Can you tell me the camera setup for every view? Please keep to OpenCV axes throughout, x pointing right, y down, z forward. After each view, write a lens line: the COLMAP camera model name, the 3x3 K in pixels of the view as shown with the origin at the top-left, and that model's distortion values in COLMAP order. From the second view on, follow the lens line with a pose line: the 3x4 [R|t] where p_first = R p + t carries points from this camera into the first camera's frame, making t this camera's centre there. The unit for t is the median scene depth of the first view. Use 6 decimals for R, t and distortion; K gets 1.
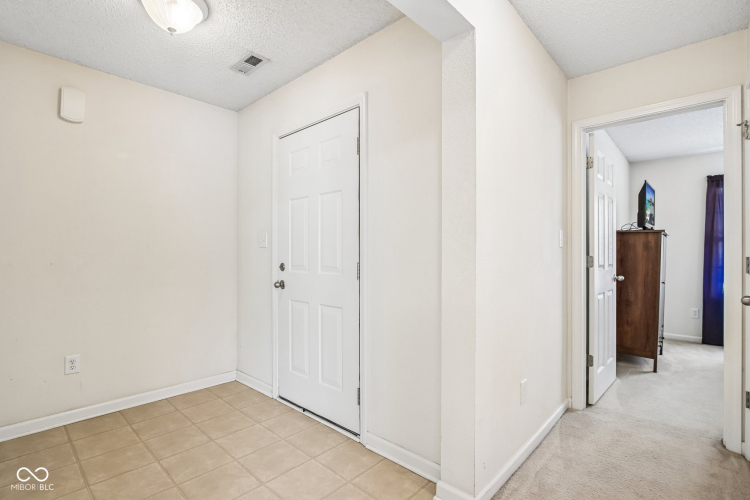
lens RADIAL K [[355.0, 0, 389.2], [0, 355.0, 258.1], [0, 0, 1]] dist [0.001226, 0.000347]
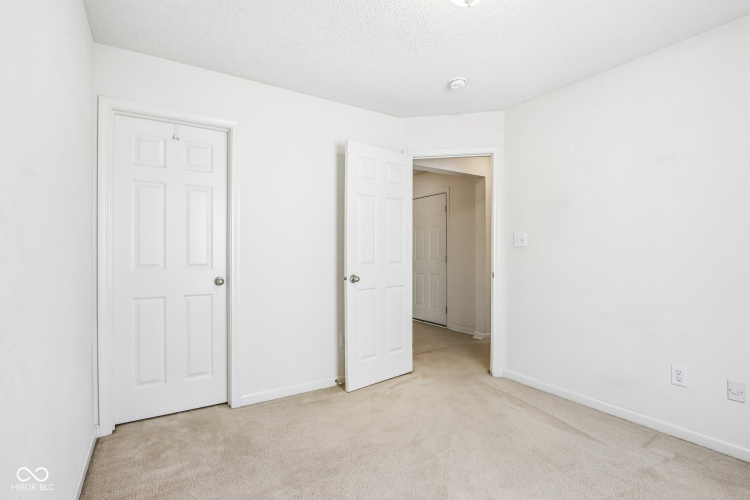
lens RADIAL K [[355.0, 0, 389.2], [0, 355.0, 258.1], [0, 0, 1]] dist [0.001226, 0.000347]
pose [[0.968621, -0.002420, -0.248531, 0.143215], [0.004179, 0.999970, 0.006549, 0.010210], [0.248507, -0.007382, 0.968602, -1.485681]]
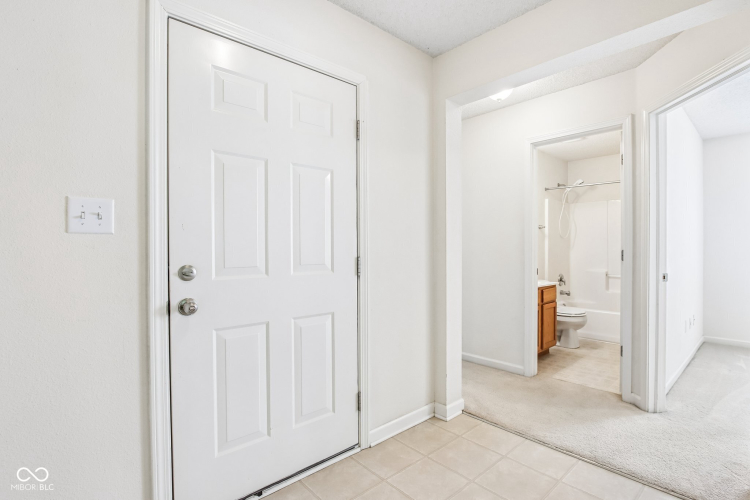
lens RADIAL K [[356.3, 0, 378.5], [0, 356.3, 245.8], [0, 0, 1]] dist [-0.020361, 0.001148]
pose [[0.106765, -0.008342, 0.994249, -0.984784], [0.001497, 0.999965, 0.008229, -0.022547], [-0.994283, 0.000609, 0.106773, 0.845893]]
